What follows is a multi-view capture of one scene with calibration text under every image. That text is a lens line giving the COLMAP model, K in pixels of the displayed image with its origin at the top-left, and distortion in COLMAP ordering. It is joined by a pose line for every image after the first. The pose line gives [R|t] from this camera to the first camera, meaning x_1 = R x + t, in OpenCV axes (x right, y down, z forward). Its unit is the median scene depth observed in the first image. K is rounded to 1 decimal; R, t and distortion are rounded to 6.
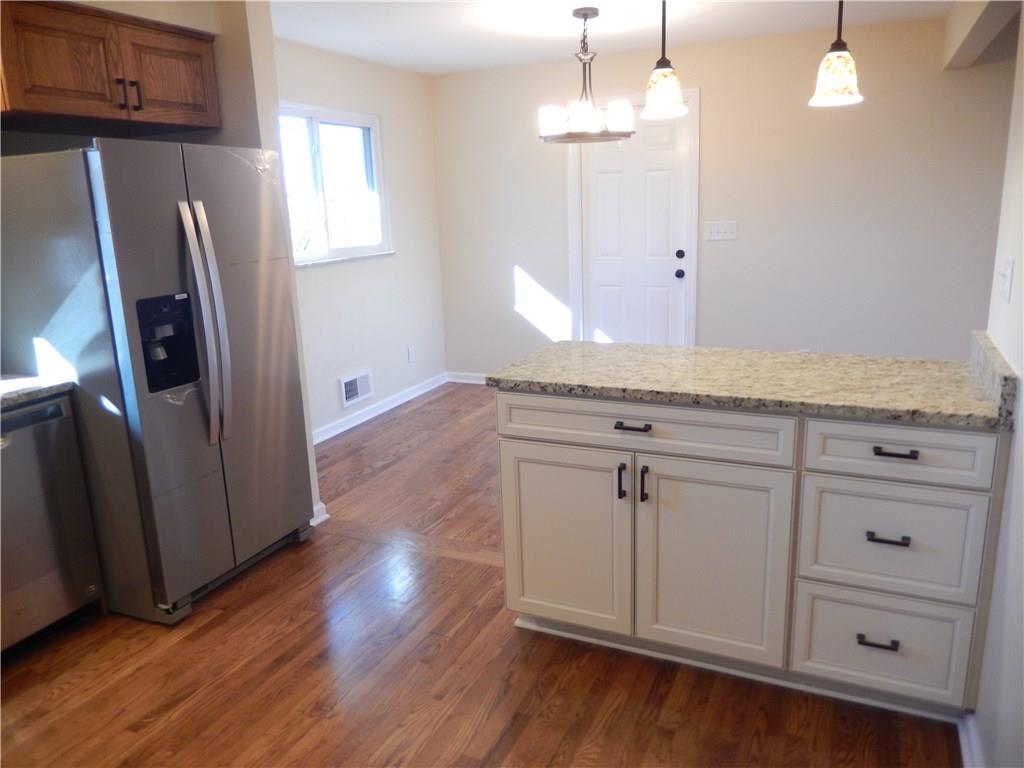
lens RADIAL K [[752.5, 0, 512.0], [0, 752.5, 384.0], [0, 0, 1]] dist [-0.010157, -0.002567]
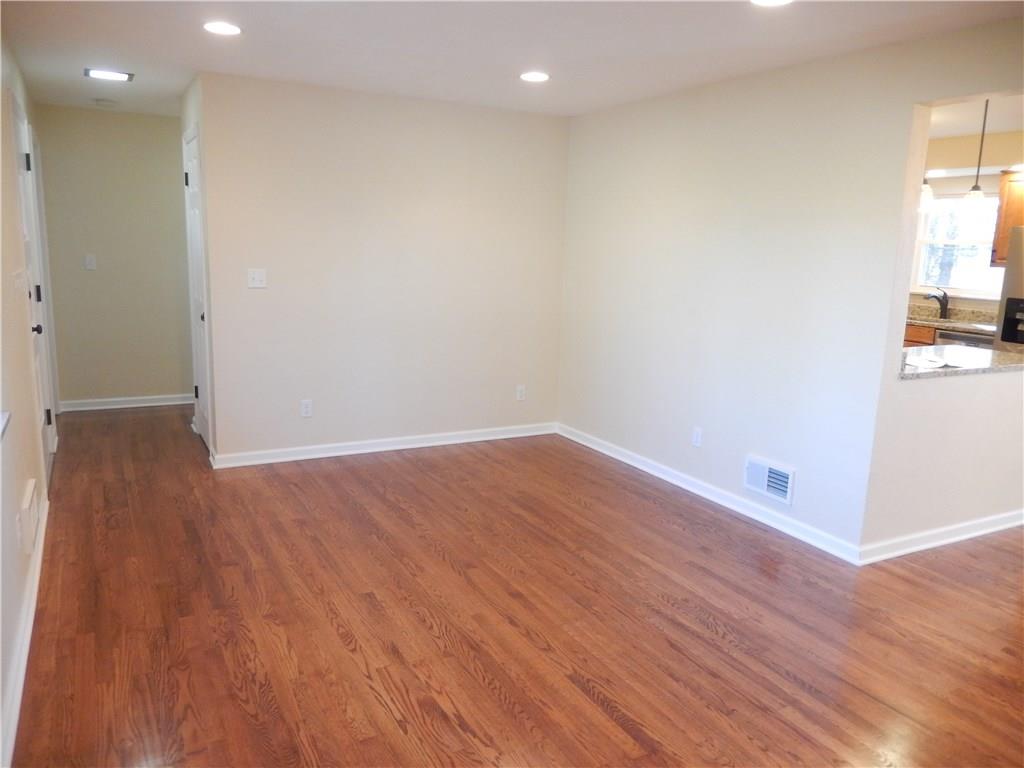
lens RADIAL K [[752.5, 0, 512.0], [0, 752.5, 384.0], [0, 0, 1]] dist [-0.010157, -0.002567]
pose [[-0.596259, 0.166081, -0.785425, 2.042567], [-0.200598, 0.916508, 0.346084, -0.331494], [0.777326, 0.363910, -0.513160, 1.038907]]
